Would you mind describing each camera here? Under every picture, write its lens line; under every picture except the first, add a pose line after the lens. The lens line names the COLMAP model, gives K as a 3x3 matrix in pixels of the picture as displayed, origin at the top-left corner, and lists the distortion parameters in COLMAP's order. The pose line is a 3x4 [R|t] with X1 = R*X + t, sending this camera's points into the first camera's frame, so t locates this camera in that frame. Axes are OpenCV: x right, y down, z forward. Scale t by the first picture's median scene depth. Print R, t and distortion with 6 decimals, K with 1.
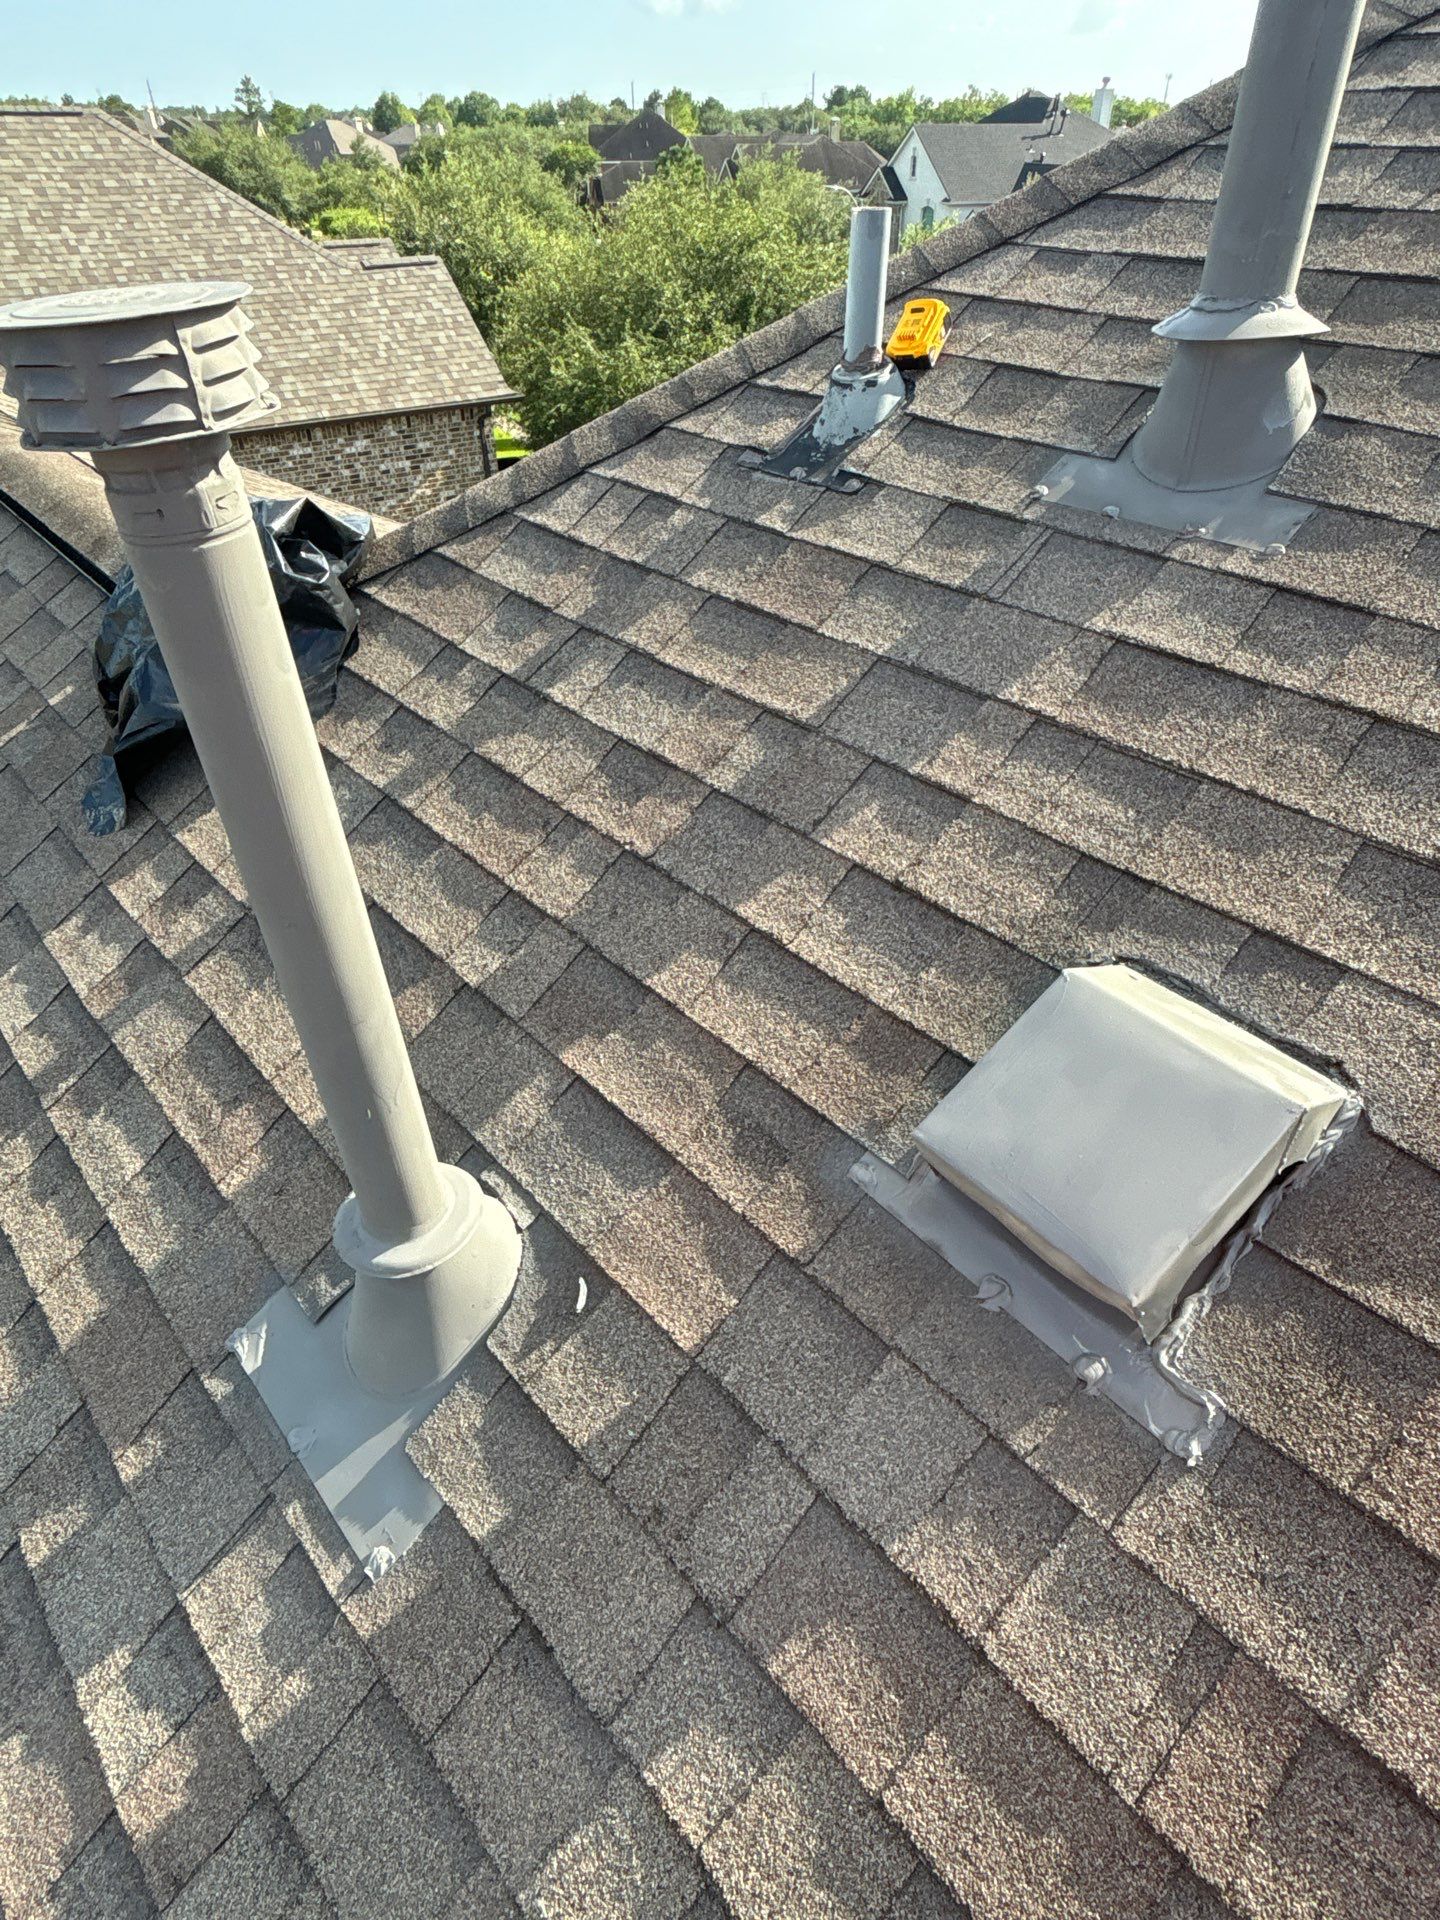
lens RADIAL K [[1147.7, 0, 733.2], [0, 1147.7, 959.9], [0, 0, 1]] dist [0.011001, -0.015549]
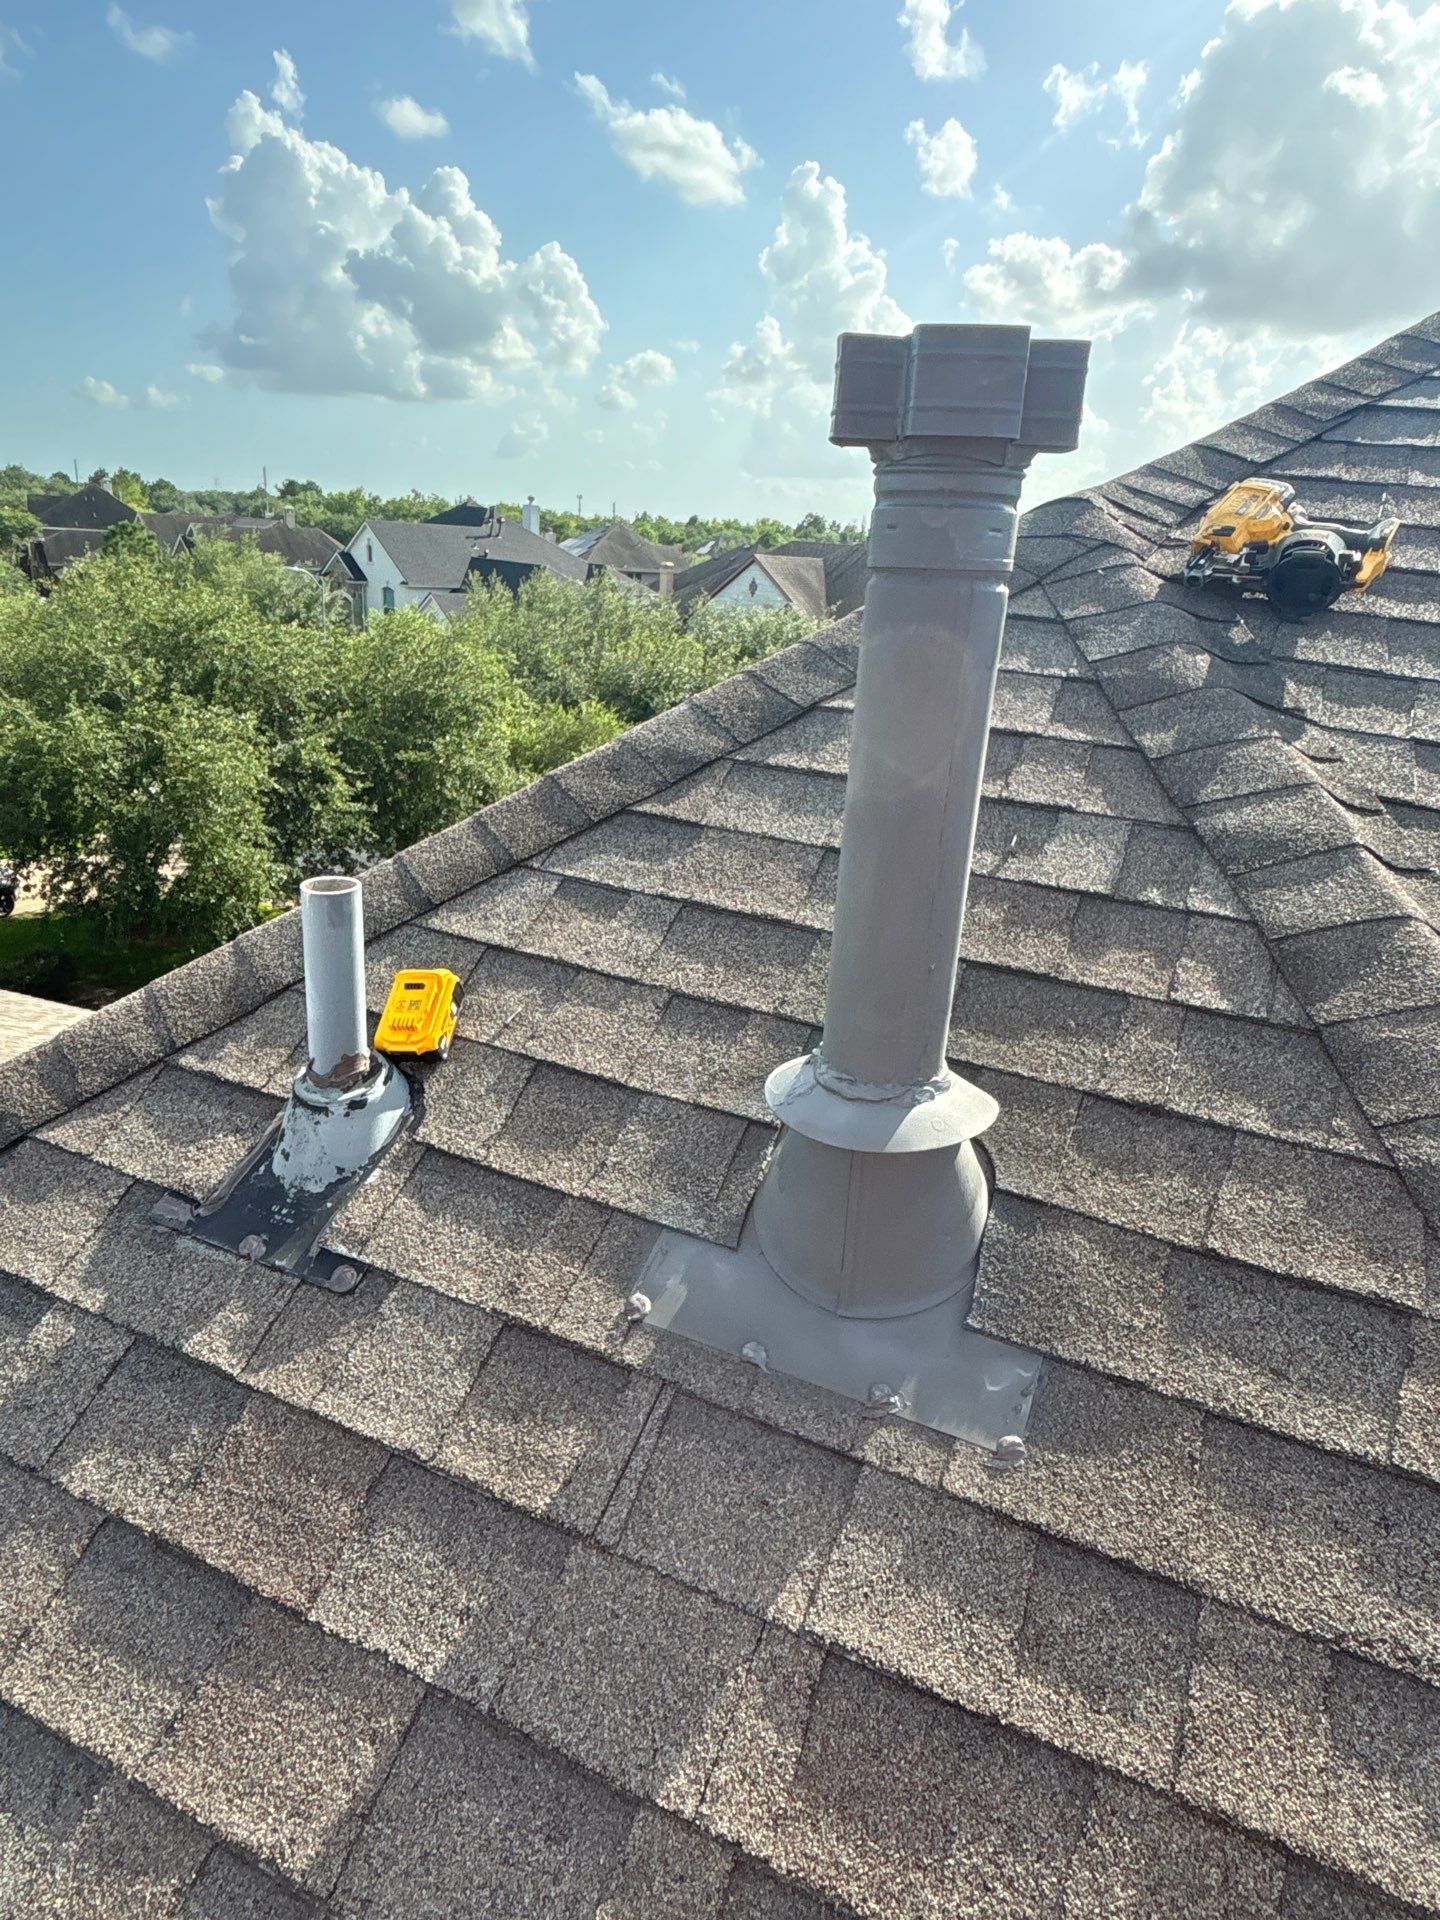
lens RADIAL K [[1147.7, 0, 735.9], [0, 1147.7, 960.8], [0, 0, 1]] dist [0.011001, -0.015549]
pose [[0.911389, -0.079823, 0.403732, 0.057128], [0.183200, 0.957141, -0.224319, -0.393677], [-0.368522, 0.278406, 0.886951, 0.295758]]
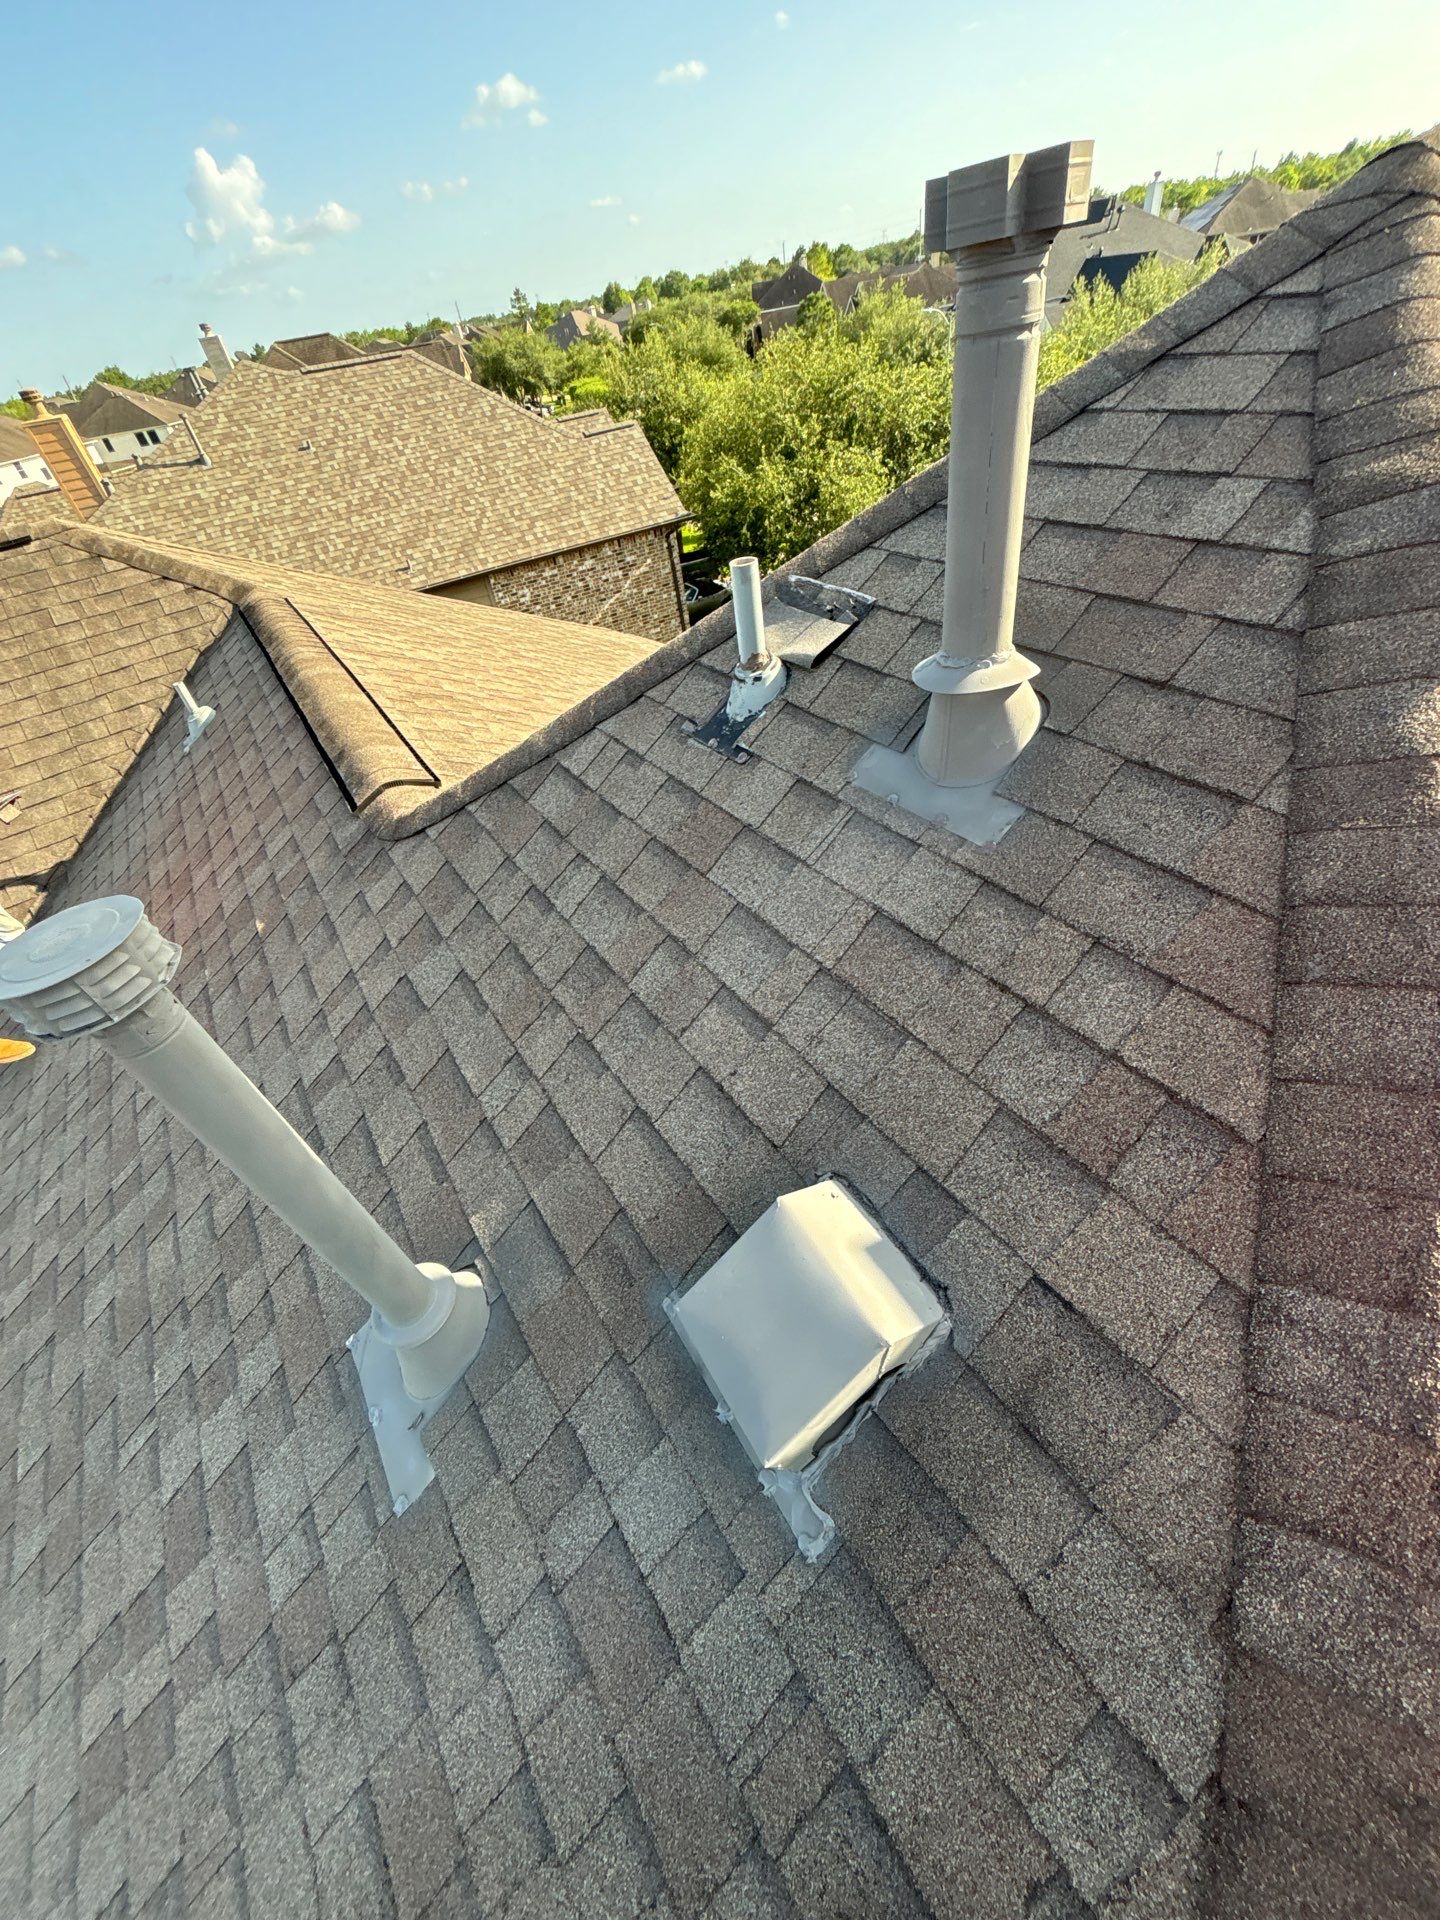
lens RADIAL K [[784.0, 0, 719.8], [0, 784.0, 958.4], [0, 0, 1]] dist [-0.001313, 0.000826]
pose [[0.981884, -0.016484, -0.188762, 0.254662], [0.033017, 0.995853, 0.084779, -0.242266], [0.186582, -0.089476, 0.978356, 0.007970]]
